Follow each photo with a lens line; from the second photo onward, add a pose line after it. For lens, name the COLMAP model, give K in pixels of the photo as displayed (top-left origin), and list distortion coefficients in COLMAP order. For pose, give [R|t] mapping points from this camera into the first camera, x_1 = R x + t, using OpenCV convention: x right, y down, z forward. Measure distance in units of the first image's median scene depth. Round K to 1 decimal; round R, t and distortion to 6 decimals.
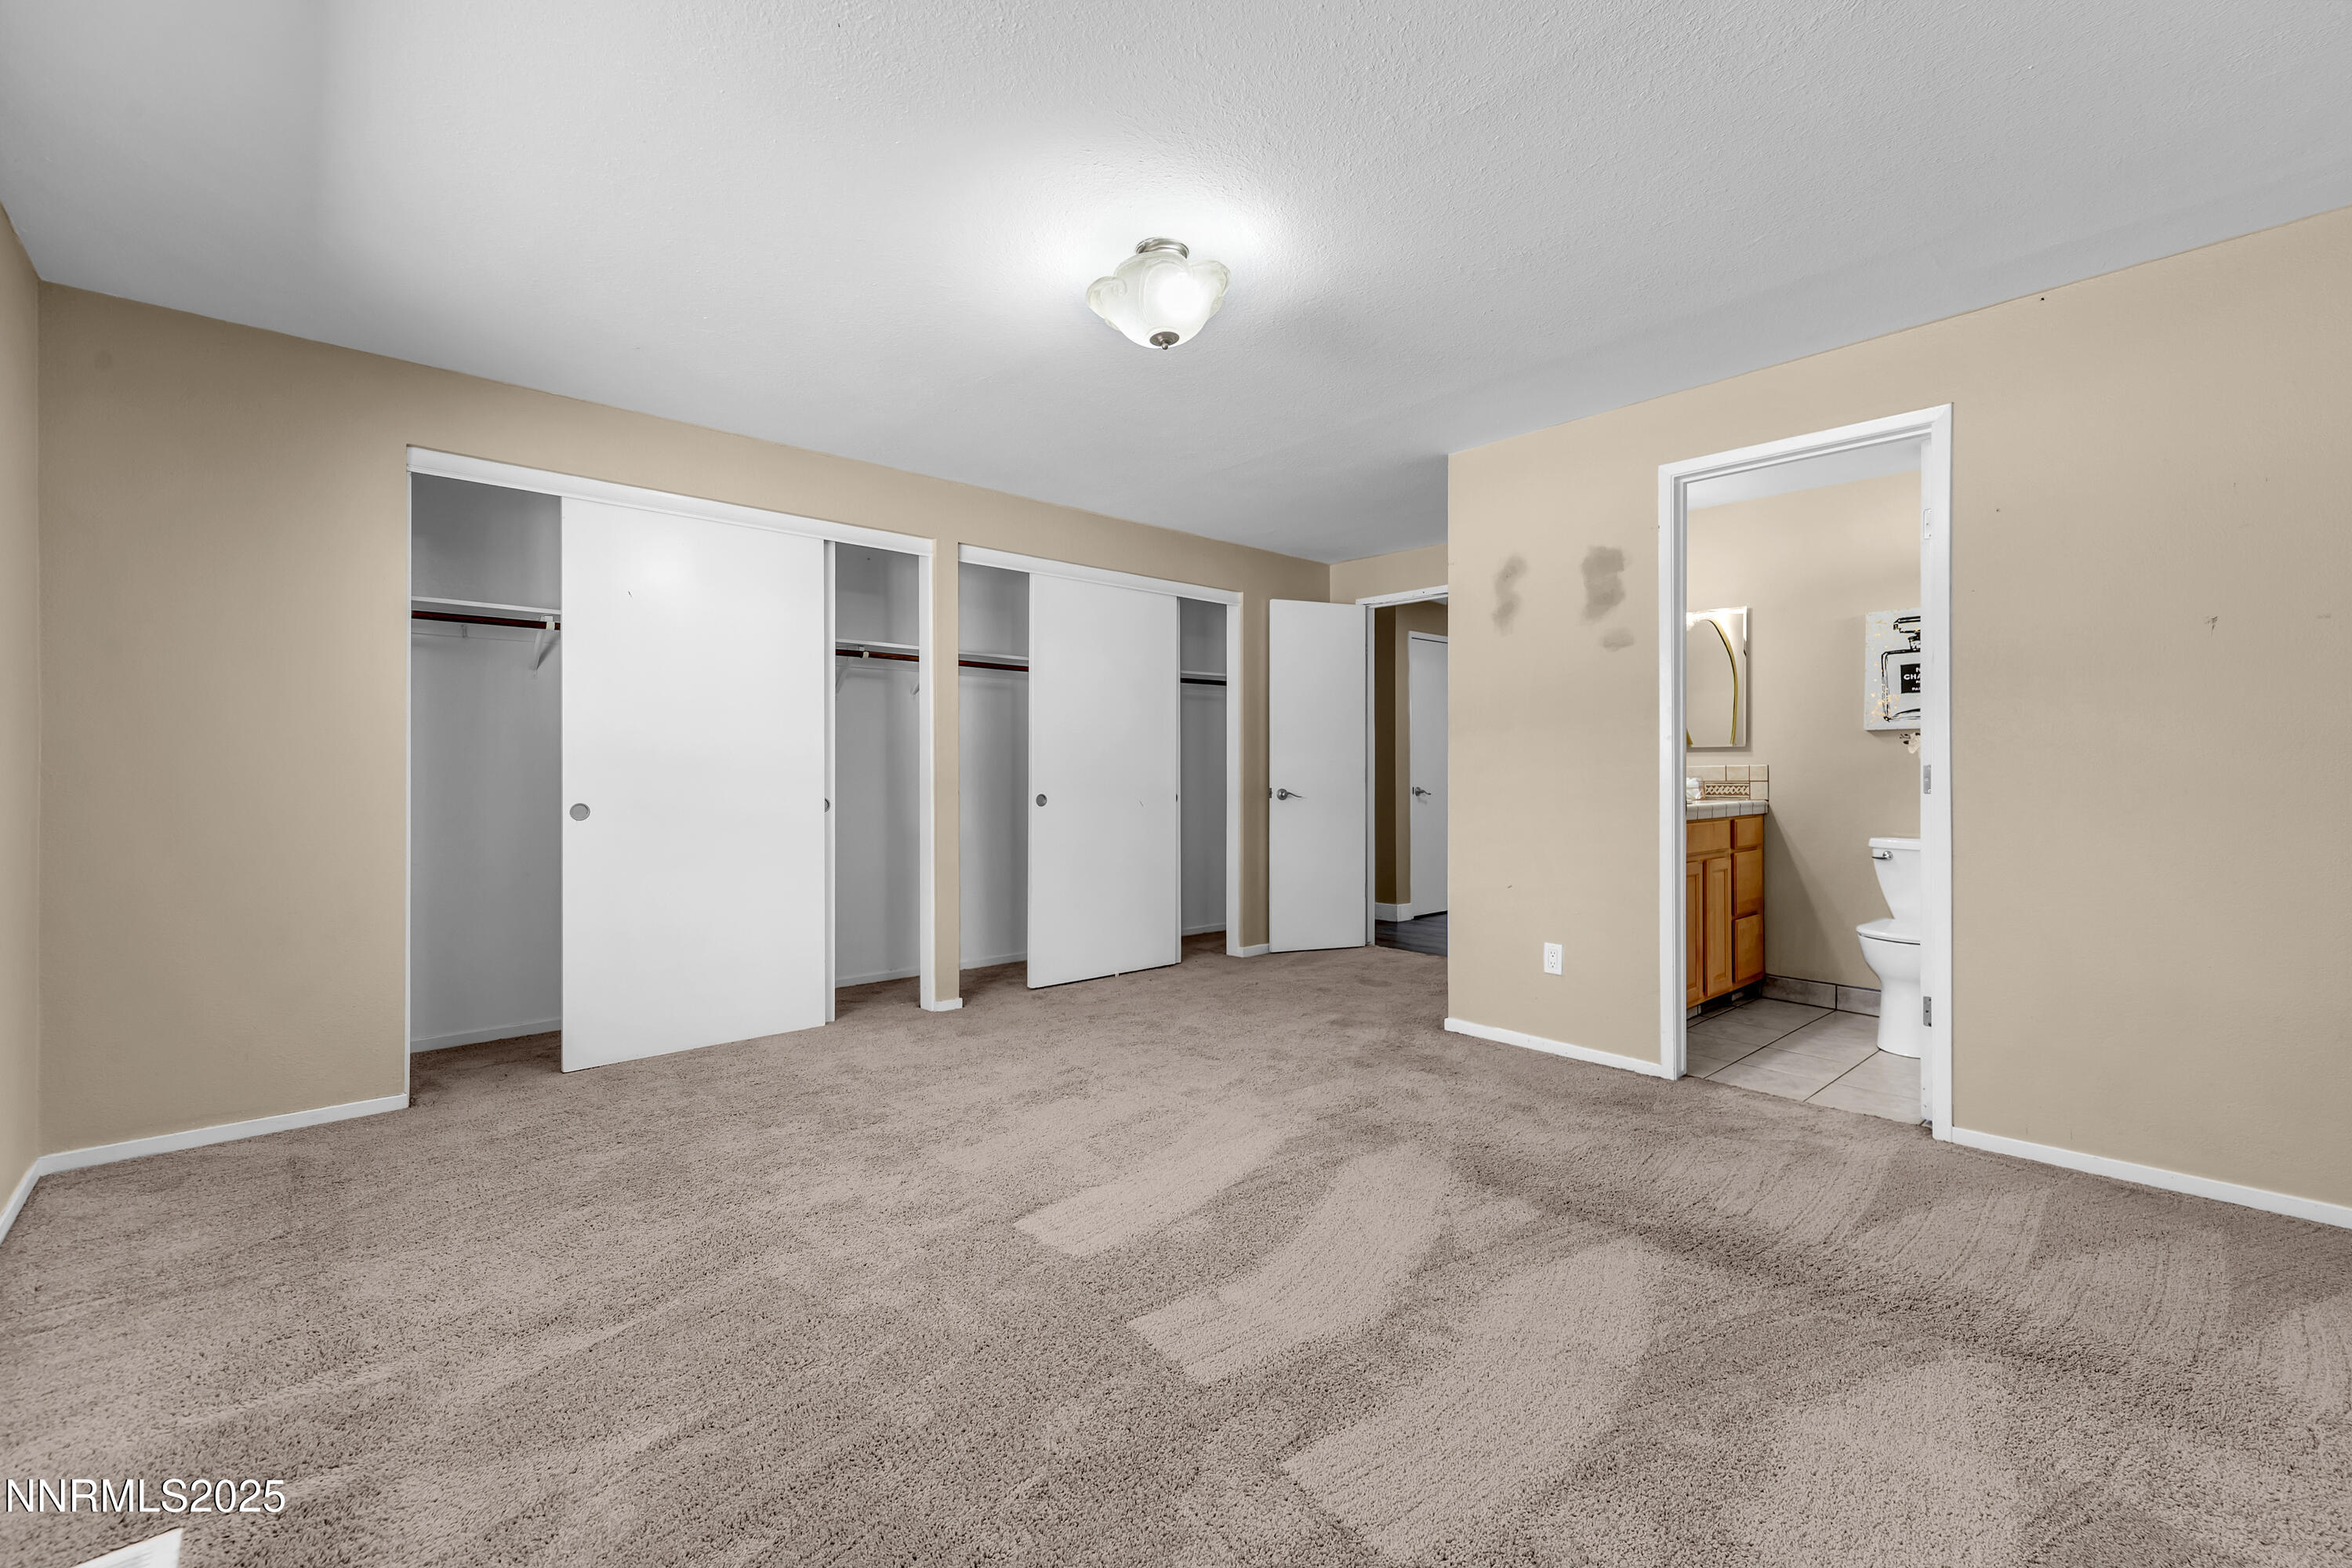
lens RADIAL K [[972.5, 0, 1190.2], [0, 972.5, 783.1], [0, 0, 1]] dist [-0.000365, -0.000305]
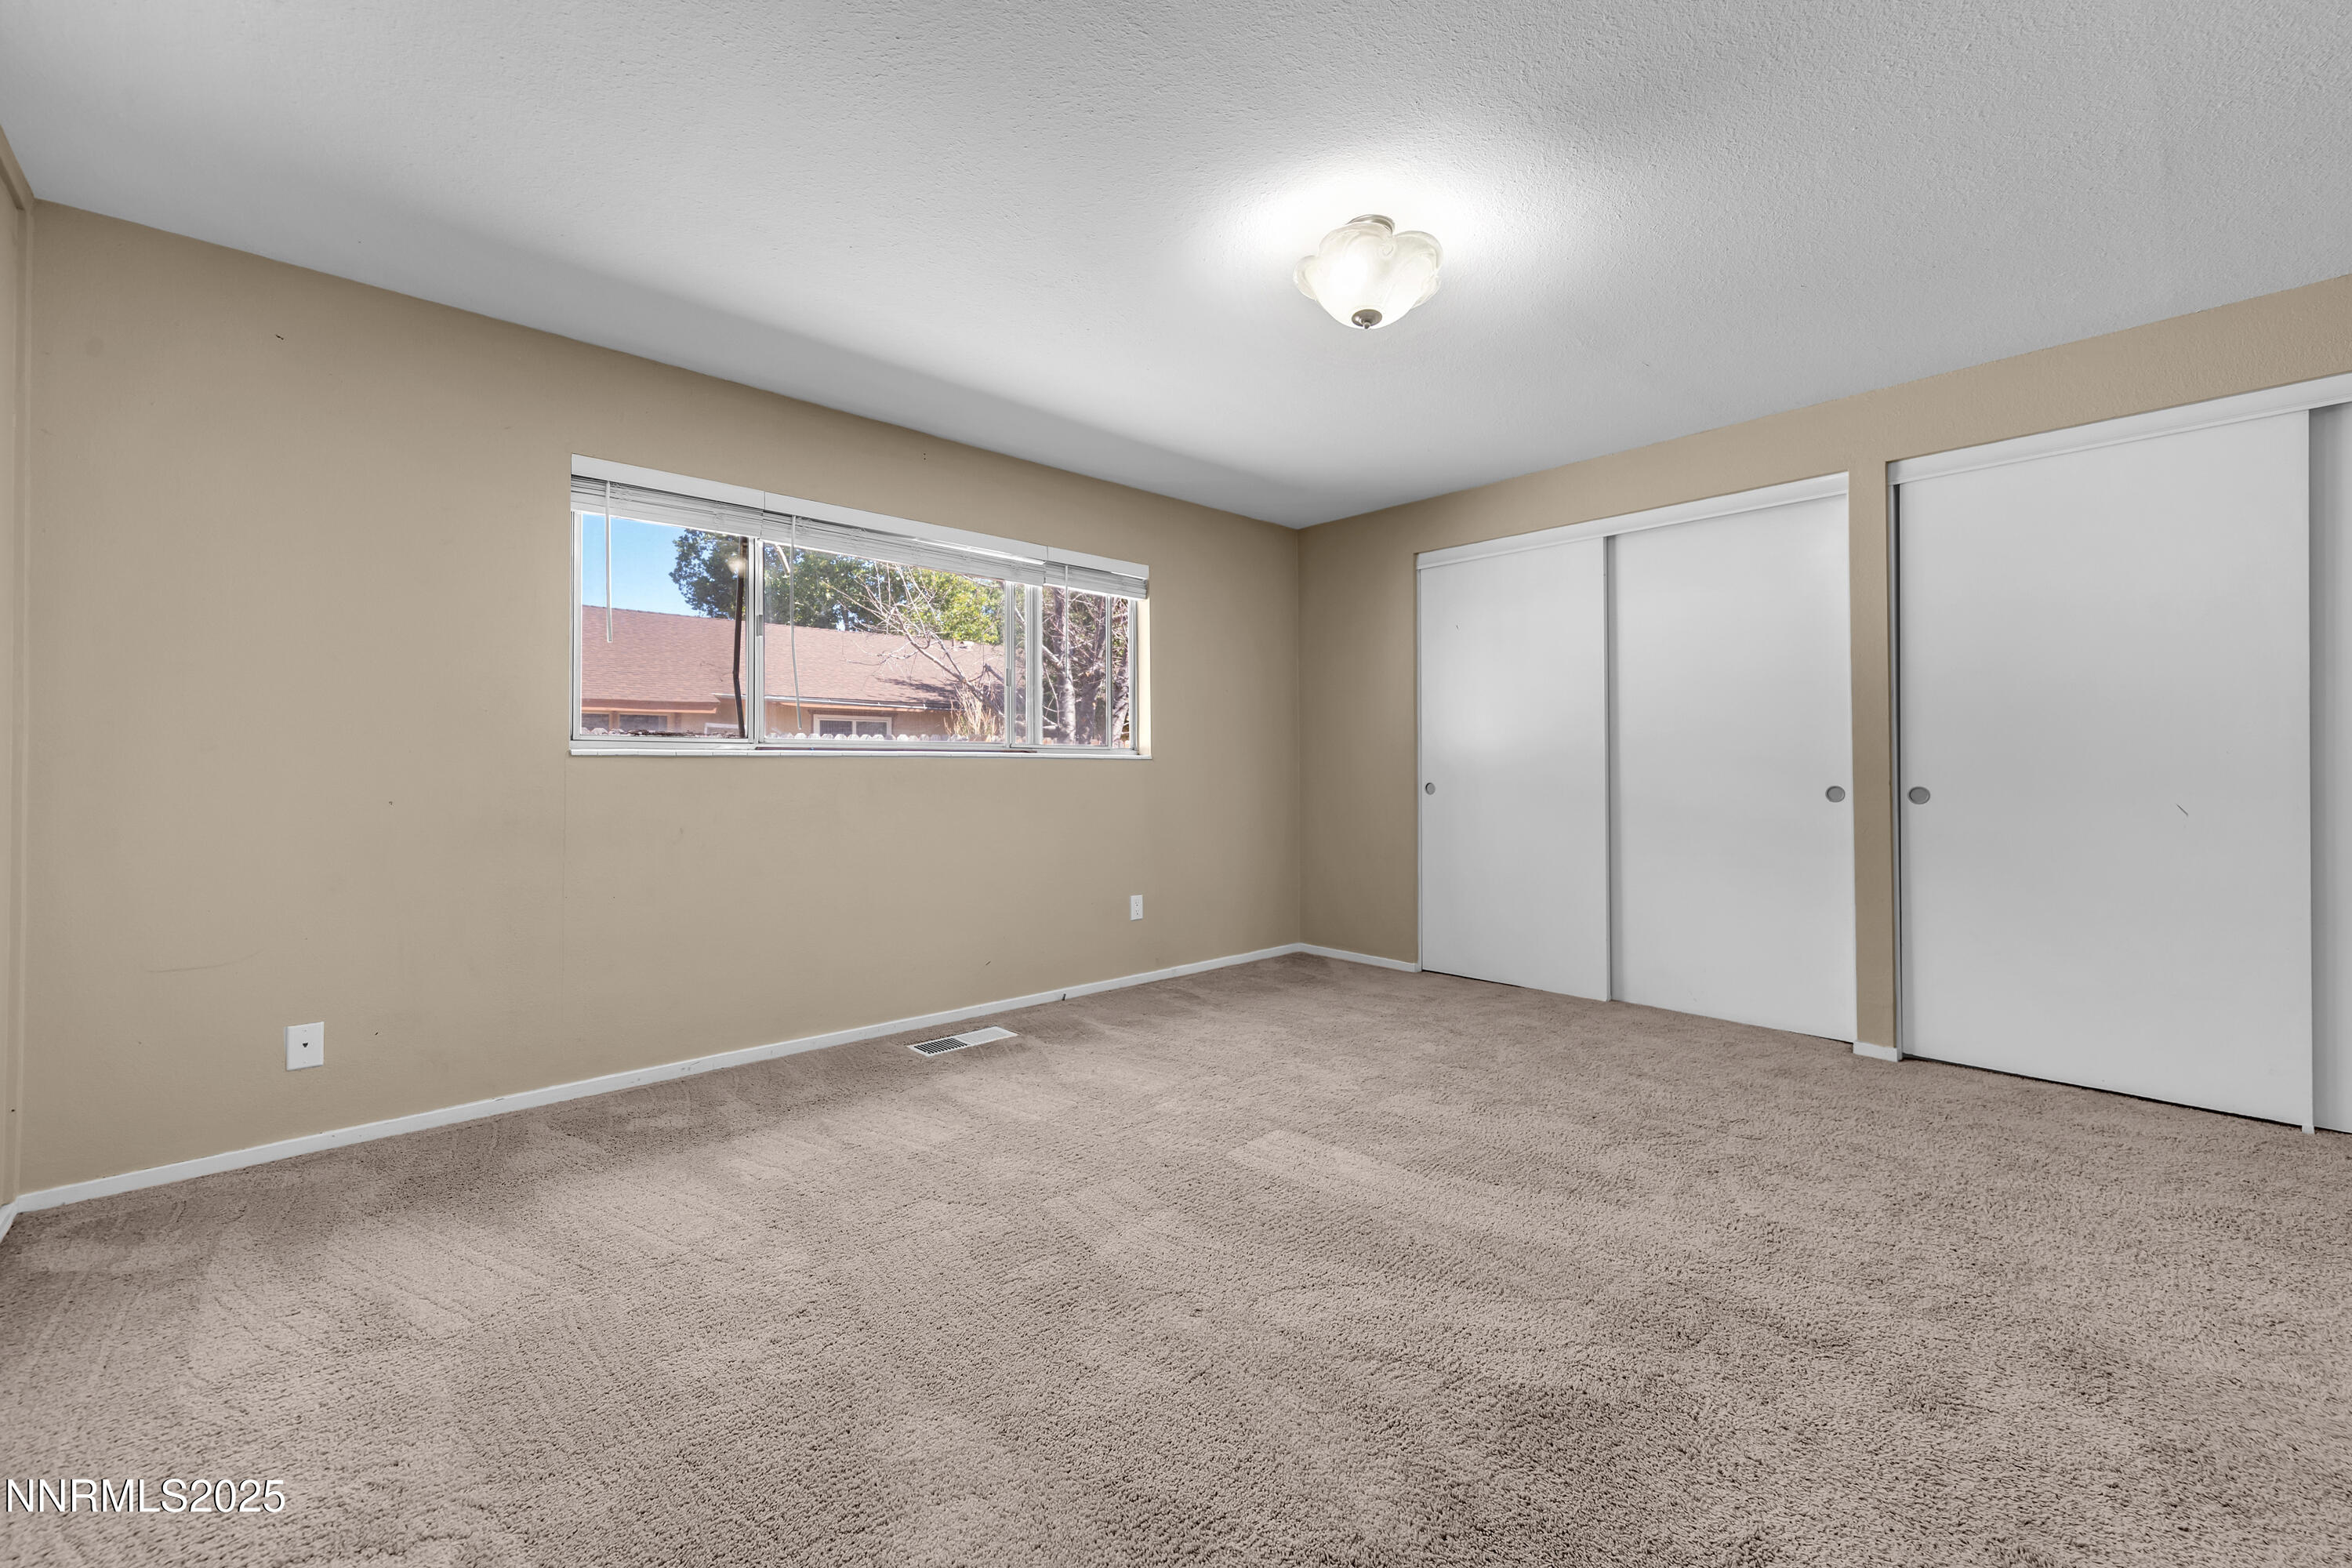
lens RADIAL K [[976.6, 0, 1251.6], [0, 976.6, 759.9], [0, 0, 1]] dist [0.000326, 0.000052]
pose [[0.027184, -0.007625, -0.999601, 0.758301], [-0.004668, 0.999959, -0.007755, 0.000484], [0.999620, 0.004877, 0.027147, 0.676544]]
